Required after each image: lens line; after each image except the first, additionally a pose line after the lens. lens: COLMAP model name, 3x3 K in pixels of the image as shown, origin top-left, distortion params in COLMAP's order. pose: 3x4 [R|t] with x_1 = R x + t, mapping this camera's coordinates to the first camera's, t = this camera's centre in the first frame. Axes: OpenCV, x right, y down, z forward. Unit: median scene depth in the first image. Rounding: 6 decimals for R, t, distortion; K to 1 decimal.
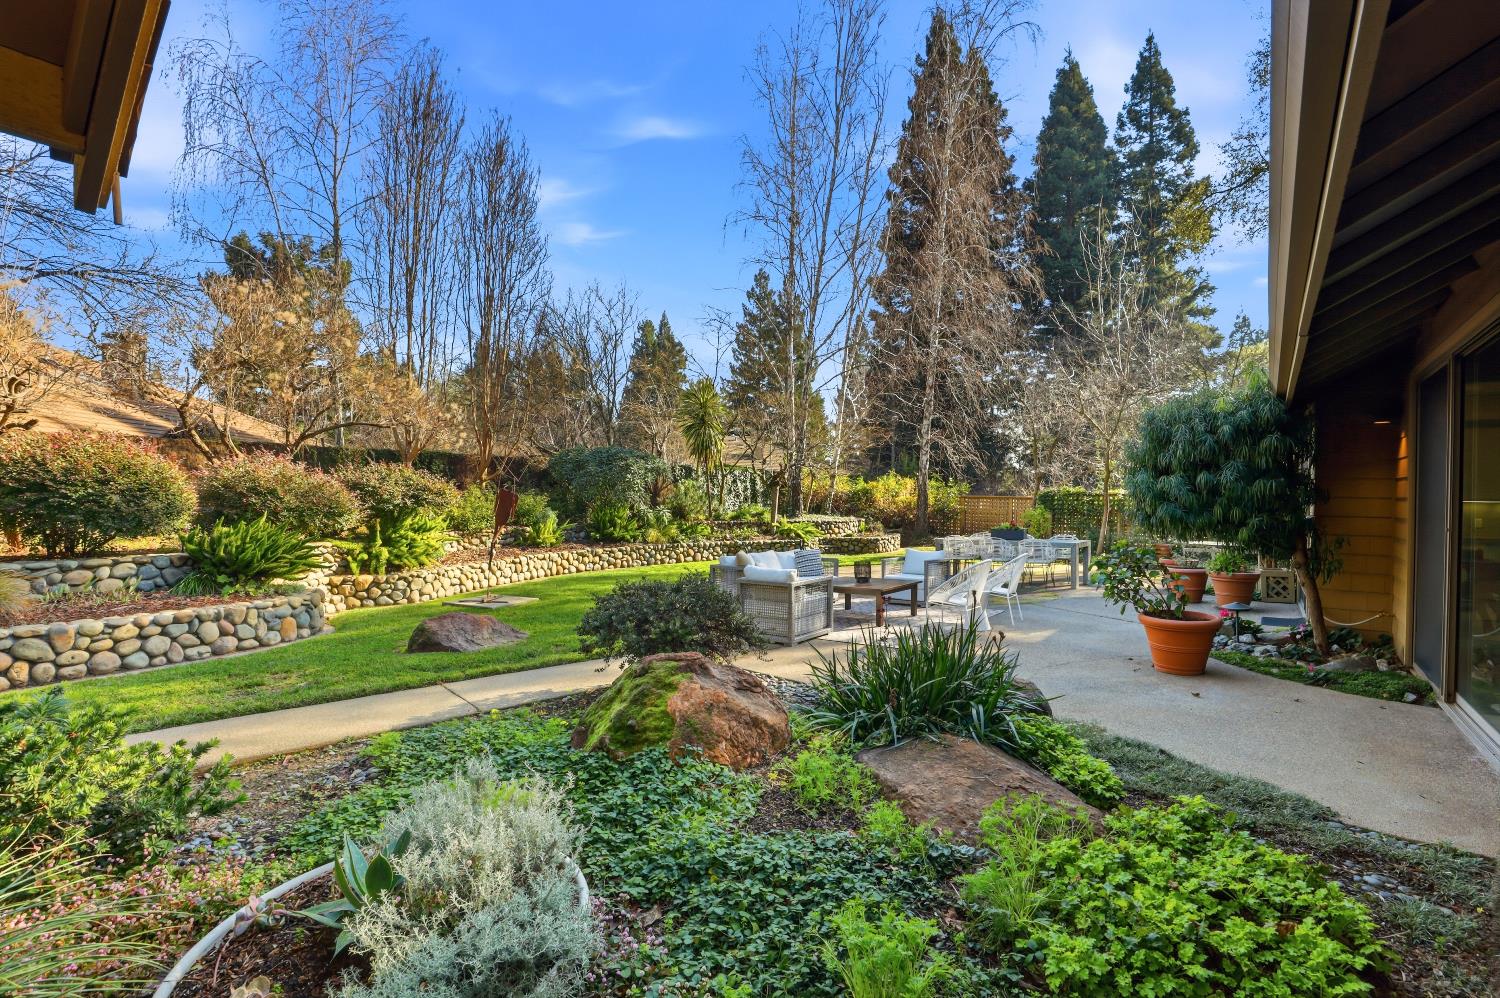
lens RADIAL K [[699.7, 0, 756.2], [0, 699.7, 502.1], [0, 0, 1]] dist [-0.042611, 0.011208]
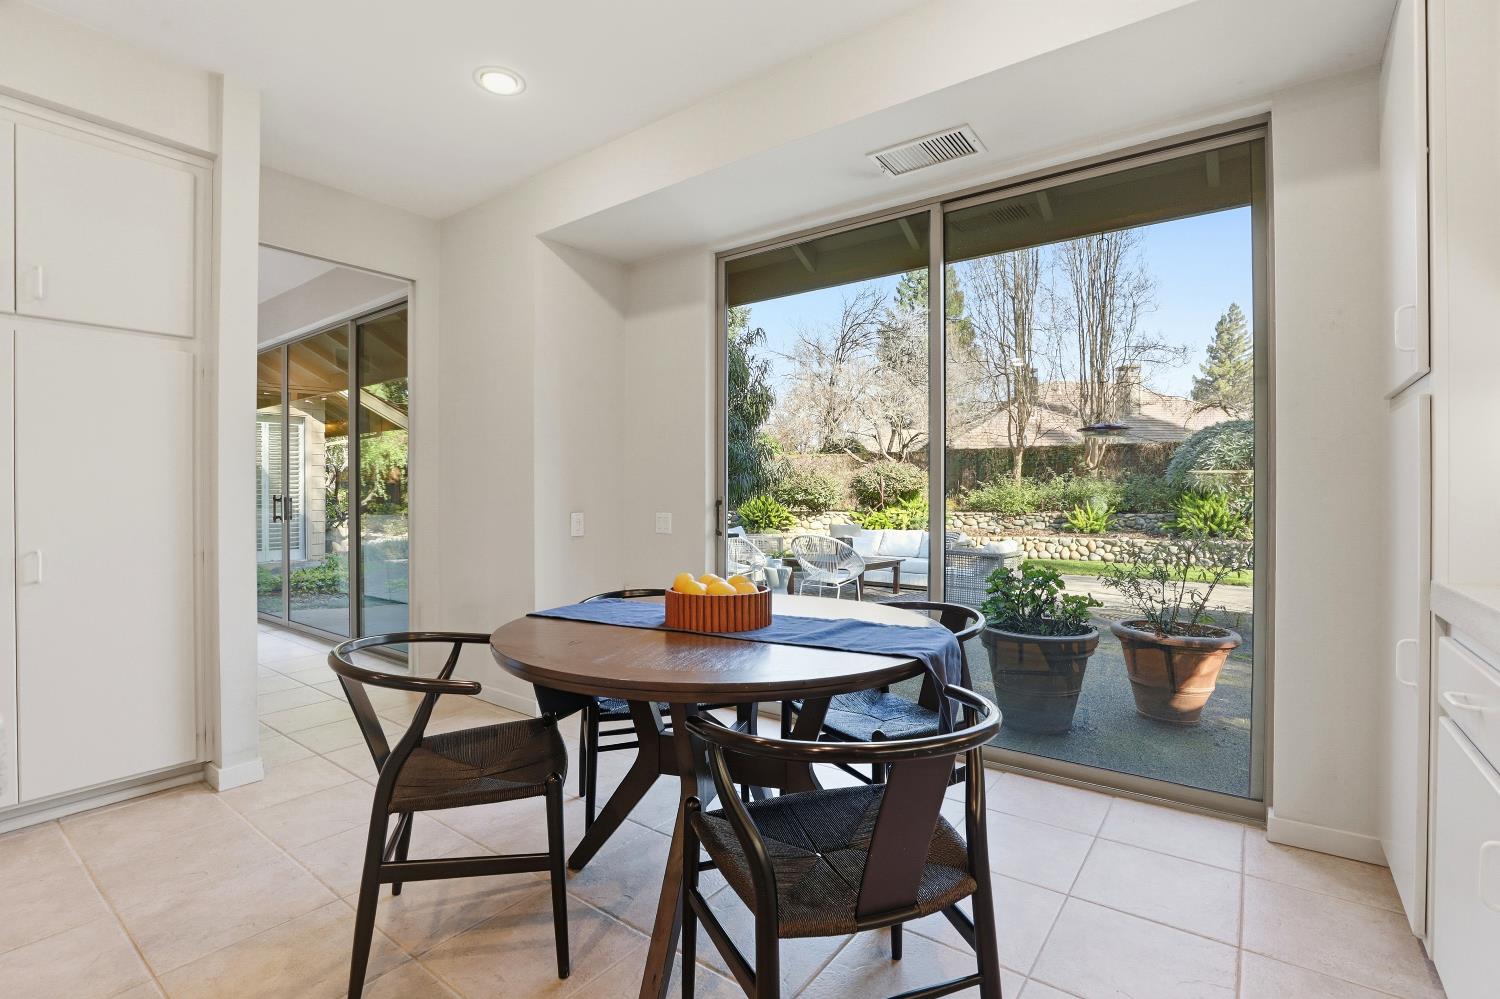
lens RADIAL K [[699.7, 0, 759.2], [0, 699.7, 493.4], [0, 0, 1]] dist [-0.042611, 0.011208]
pose [[0.022511, -0.002910, -0.999742, 0.477289], [-0.006974, 0.999971, -0.003068, 0.009612], [0.999722, 0.007041, 0.022490, 0.353562]]
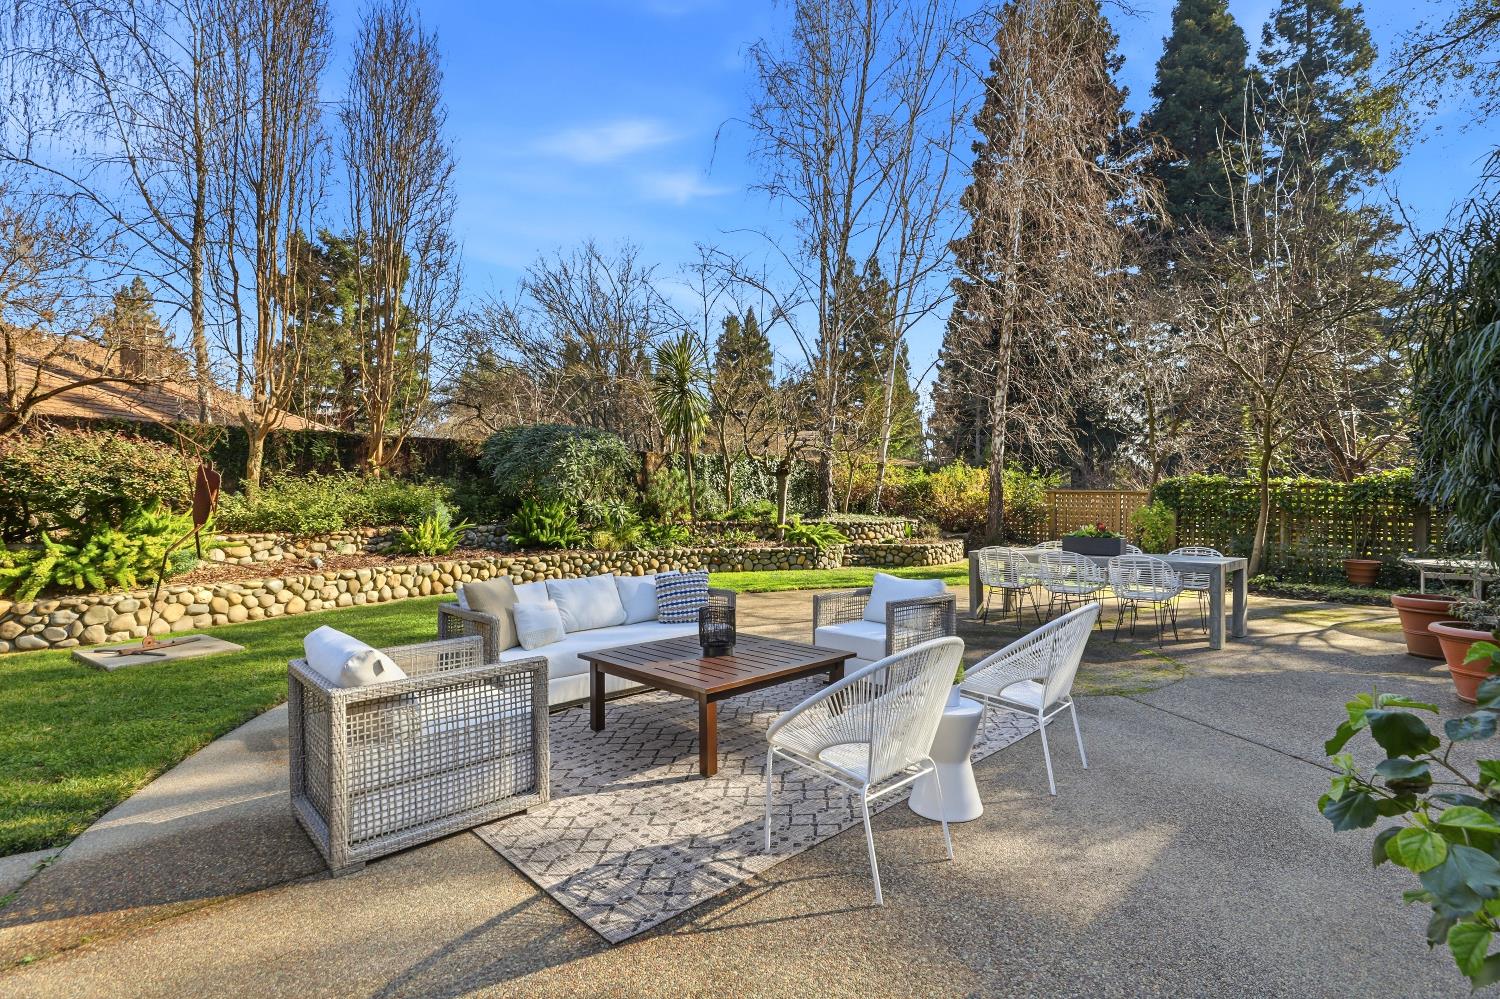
lens RADIAL K [[699.7, 0, 749.2], [0, 699.7, 498.9], [0, 0, 1]] dist [-0.042611, 0.011208]
pose [[0.987797, 0.000126, -0.155745, 0.101091], [-0.001170, 0.999977, -0.006609, 0.006729], [0.155741, 0.006710, 0.987775, 0.229653]]
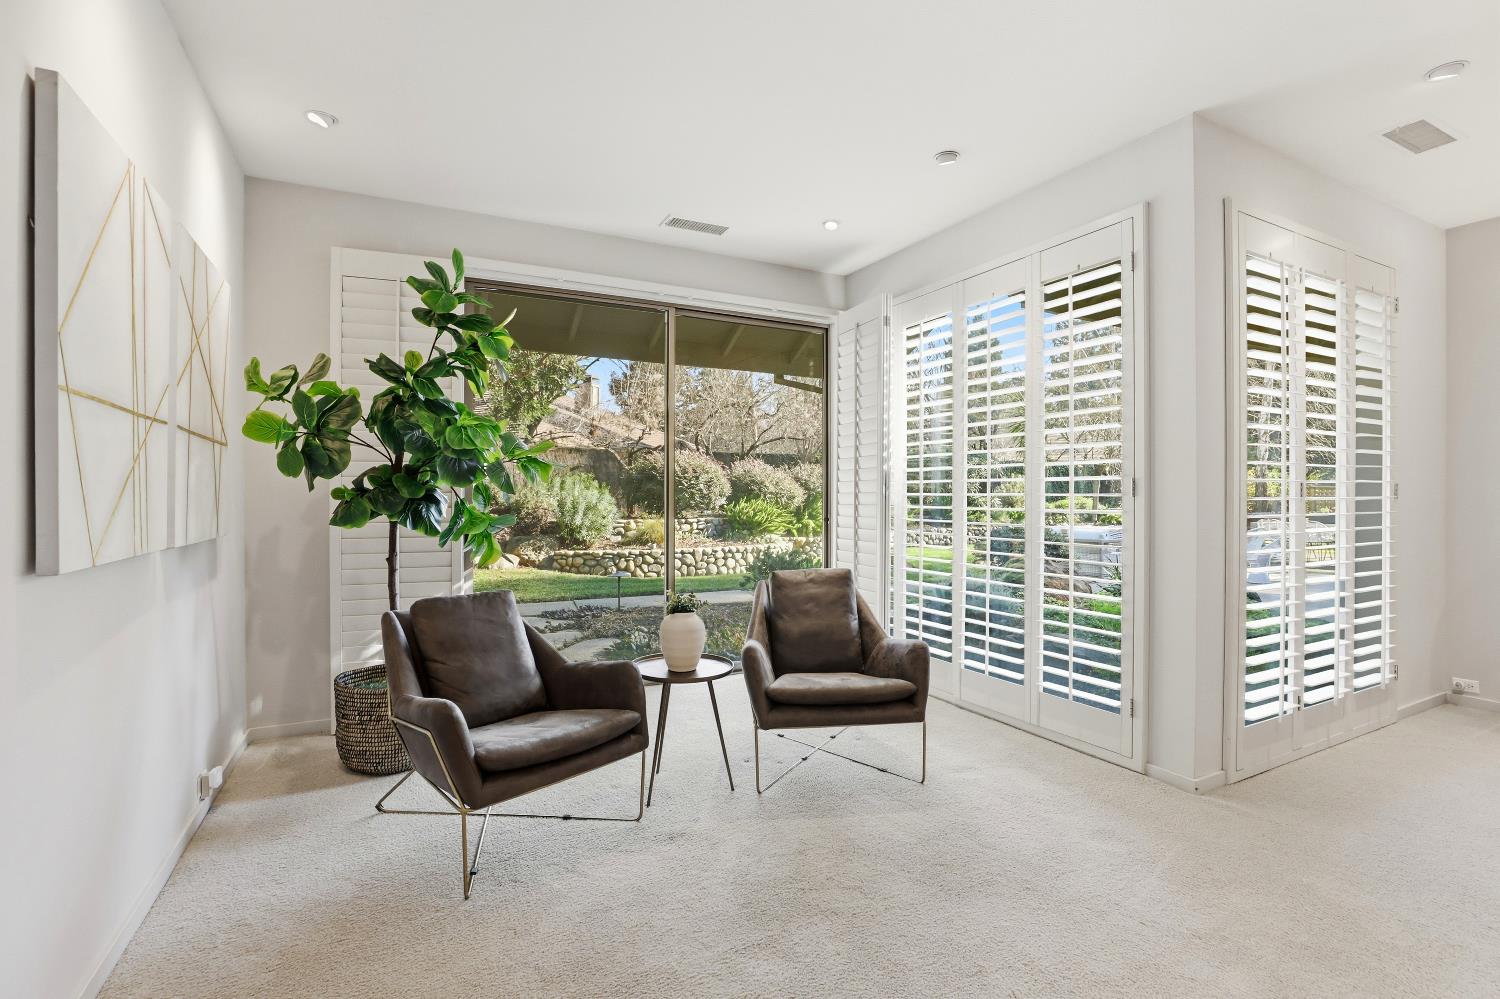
lens RADIAL K [[699.7, 0, 752.4], [0, 699.7, 497.2], [0, 0, 1]] dist [-0.042611, 0.011208]
pose [[0.904976, -0.003142, -0.425451, -0.000259], [0.002036, 0.999993, -0.003054, 0.009969], [0.425458, 0.001898, 0.904976, -0.214219]]
